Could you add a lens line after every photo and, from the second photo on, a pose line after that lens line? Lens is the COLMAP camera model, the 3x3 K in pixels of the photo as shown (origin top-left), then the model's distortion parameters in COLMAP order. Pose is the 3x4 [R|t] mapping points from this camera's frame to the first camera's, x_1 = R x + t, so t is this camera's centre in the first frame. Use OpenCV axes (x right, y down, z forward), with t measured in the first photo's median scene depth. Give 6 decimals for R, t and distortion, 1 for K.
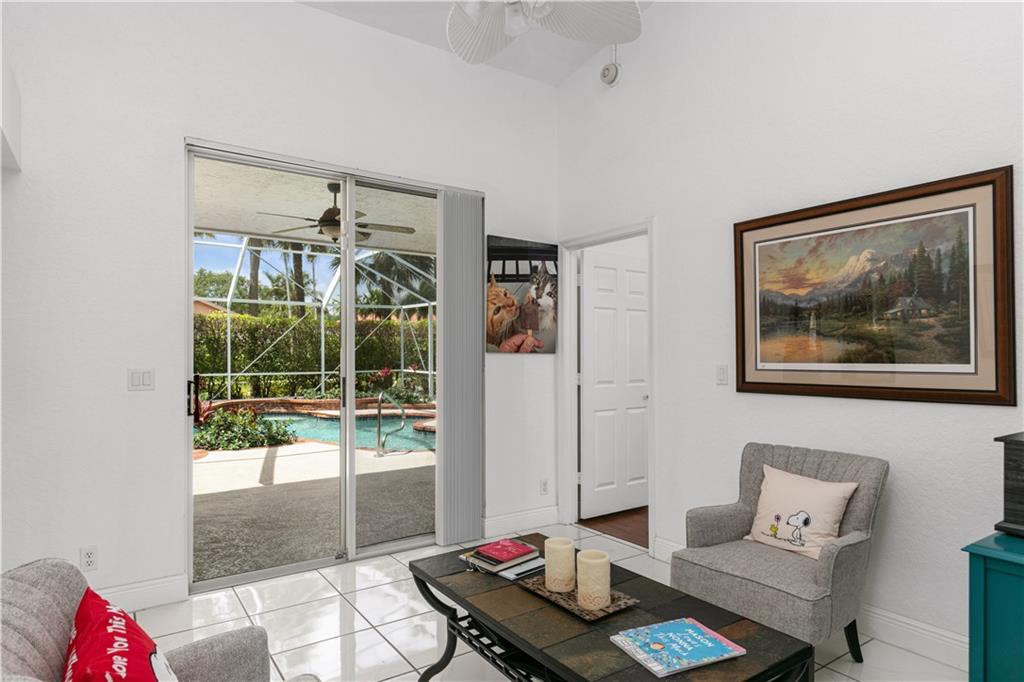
lens RADIAL K [[624.2, 0, 515.9], [0, 624.2, 350.4], [0, 0, 1]] dist [0.022691, -0.000824]
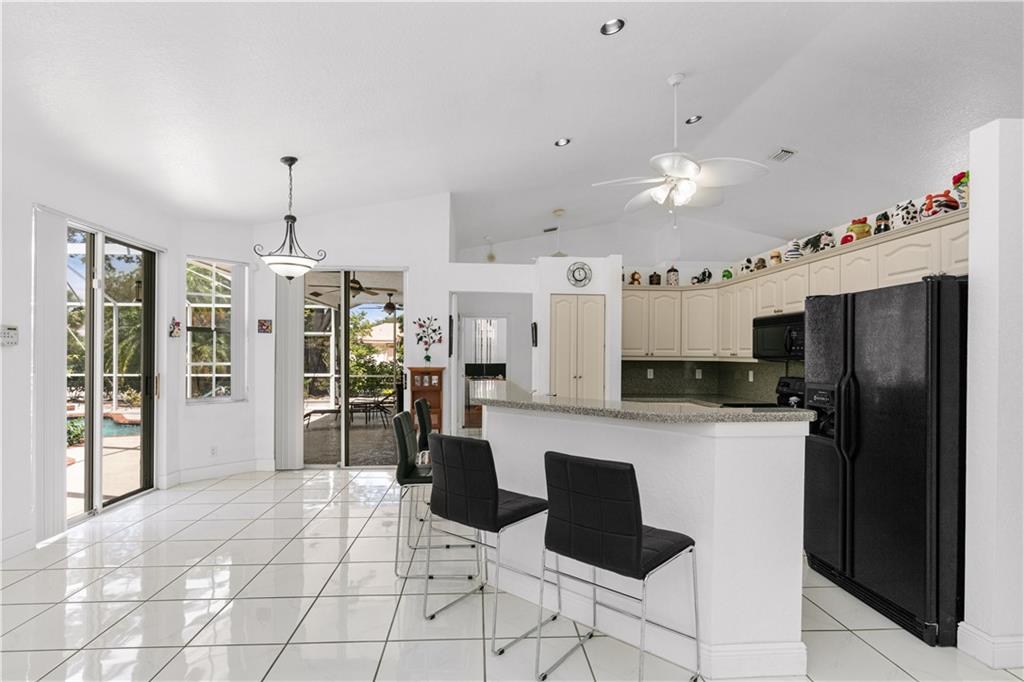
lens RADIAL K [[505.3, 0, 508.3], [0, 505.3, 351.7], [0, 0, 1]] dist [-0.003039, -0.000712]
pose [[0.499162, 0.005730, 0.866489, -2.346724], [-0.006721, 0.999974, -0.002741, -0.064320], [-0.866482, -0.004455, 0.499188, -0.432379]]
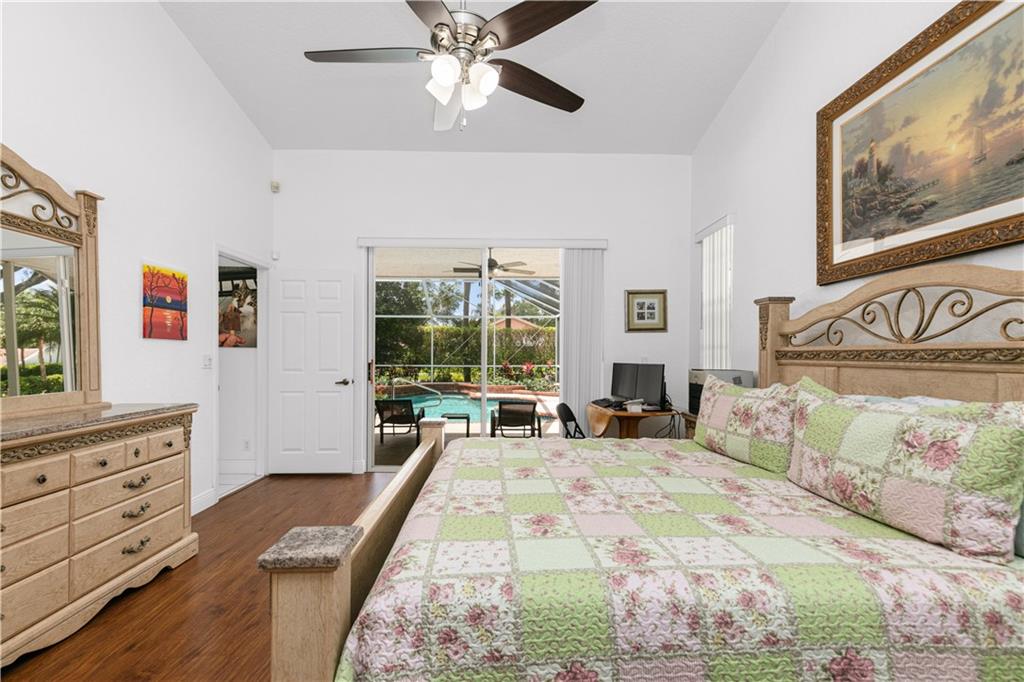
lens RADIAL K [[464.6, 0, 511.1], [0, 464.6, 352.0], [0, 0, 1]] dist [0.009231, -0.001516]
pose [[0.840773, -0.000688, -0.541388, 1.488775], [-0.001839, 0.999990, -0.004126, 0.024930], [0.541385, 0.004465, 0.840763, 0.623090]]
